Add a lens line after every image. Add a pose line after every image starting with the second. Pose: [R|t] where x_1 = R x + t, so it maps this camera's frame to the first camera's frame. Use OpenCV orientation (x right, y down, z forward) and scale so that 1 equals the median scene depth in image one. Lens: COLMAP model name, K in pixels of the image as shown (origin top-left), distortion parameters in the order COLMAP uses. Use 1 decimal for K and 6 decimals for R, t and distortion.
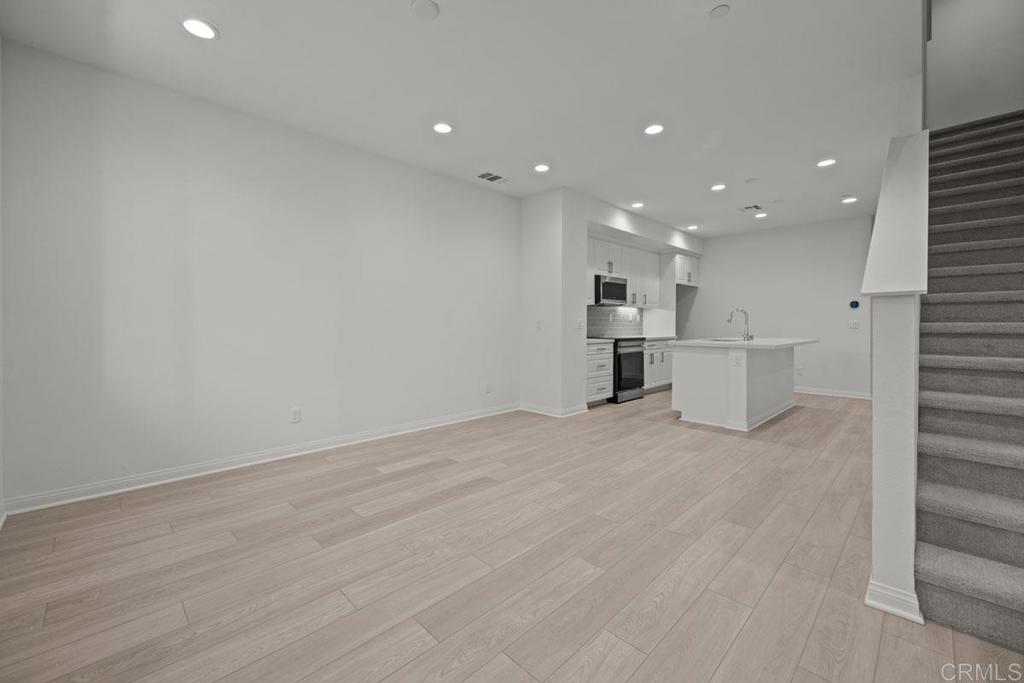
lens RADIAL K [[423.1, 0, 514.8], [0, 423.1, 335.6], [0, 0, 1]] dist [0.014182, 0.000076]
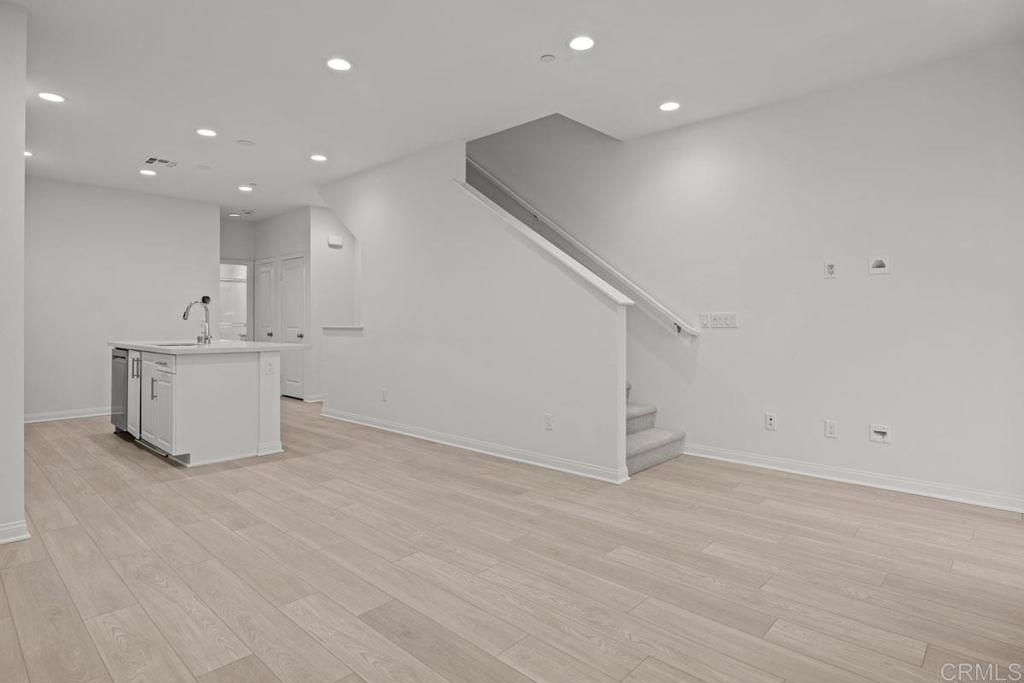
lens RADIAL K [[532.1, 0, 519.0], [0, 532.1, 332.0], [0, 0, 1]] dist [0.001342, 0.000755]
pose [[-0.041298, -0.018814, 0.998970, -0.826456], [0.028074, 0.999406, 0.019983, -0.024028], [-0.998752, 0.028870, -0.040746, 0.946701]]
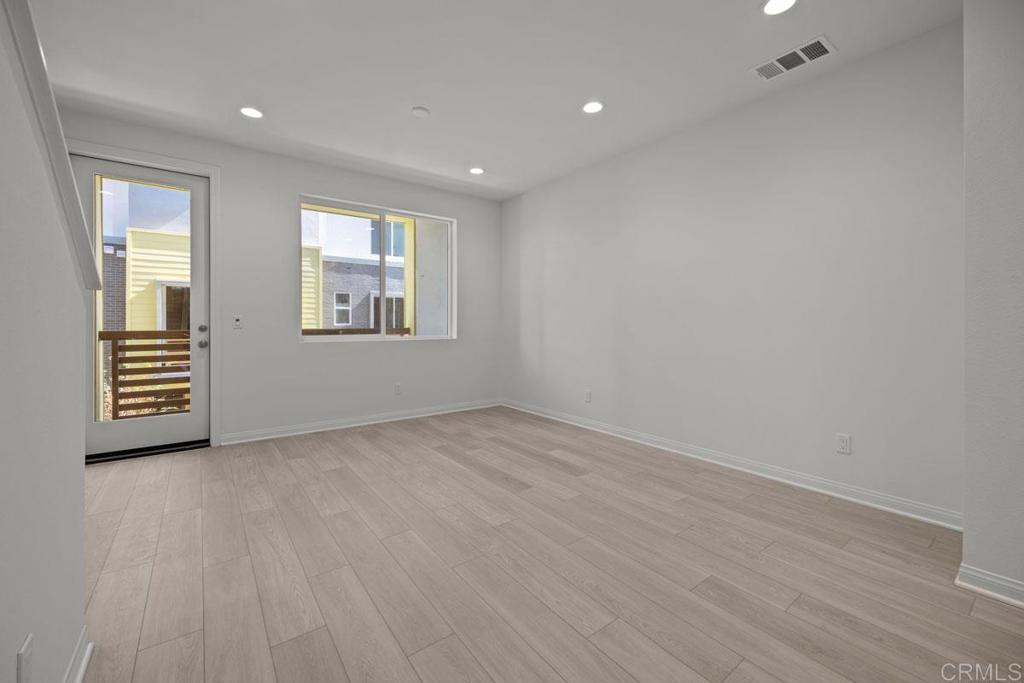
lens RADIAL K [[423.1, 0, 499.9], [0, 423.1, 324.0], [0, 0, 1]] dist [0.014182, 0.000076]
pose [[-0.178368, -0.000119, -0.983964, 0.981372], [-0.029444, 0.999553, 0.005217, -0.028380], [0.983523, 0.029903, -0.178292, 1.249224]]
